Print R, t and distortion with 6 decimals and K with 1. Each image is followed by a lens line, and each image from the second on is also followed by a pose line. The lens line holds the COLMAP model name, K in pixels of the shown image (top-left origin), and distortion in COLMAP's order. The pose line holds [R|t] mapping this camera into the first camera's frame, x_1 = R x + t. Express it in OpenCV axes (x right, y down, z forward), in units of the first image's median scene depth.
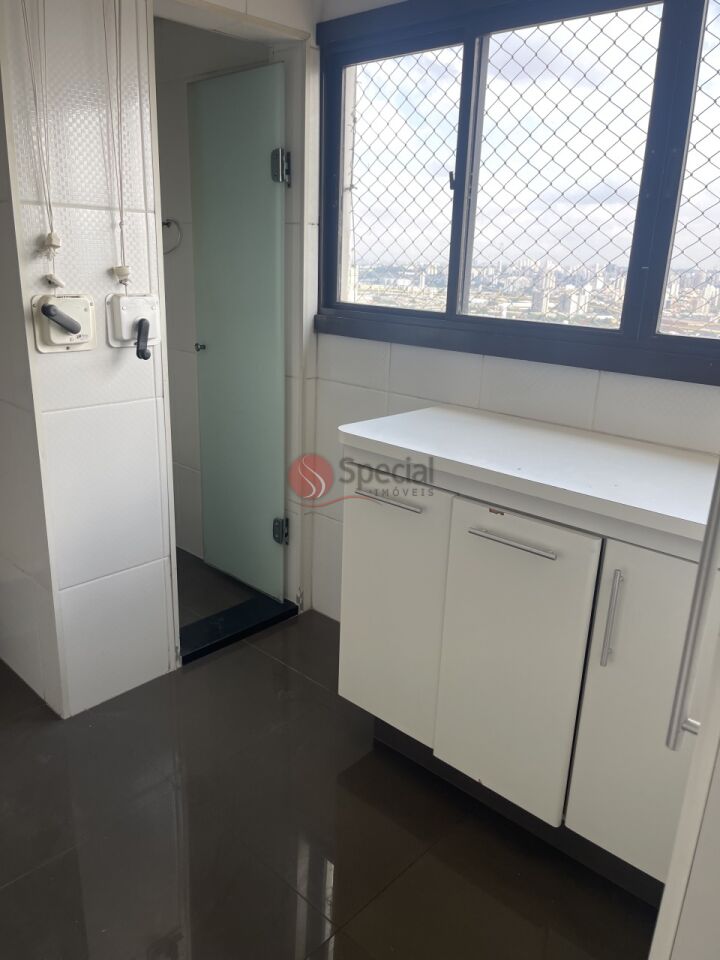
lens RADIAL K [[720.4, 0, 360.0], [0, 720.4, 480.0], [0, 0, 1]] dist [0.062487, -0.000101]
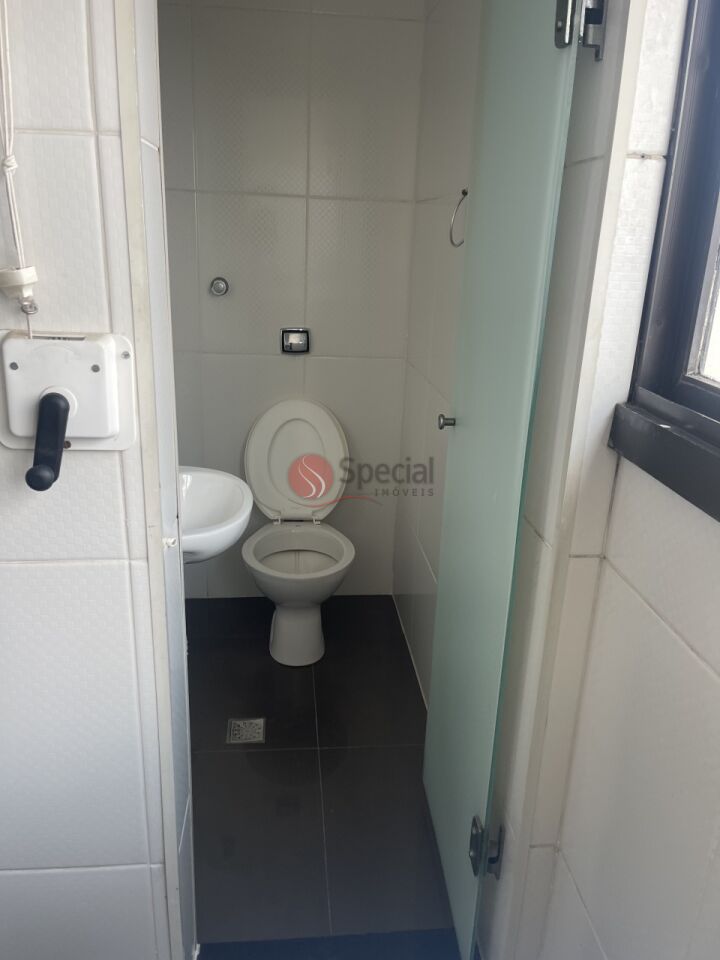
lens RADIAL K [[720.4, 0, 360.0], [0, 720.4, 480.0], [0, 0, 1]] dist [0.062487, -0.000101]
pose [[0.745853, 0.208786, -0.632544, 0.085241], [-0.205551, 0.975405, 0.079583, -0.193050], [0.633603, 0.070664, 0.770425, 0.627626]]
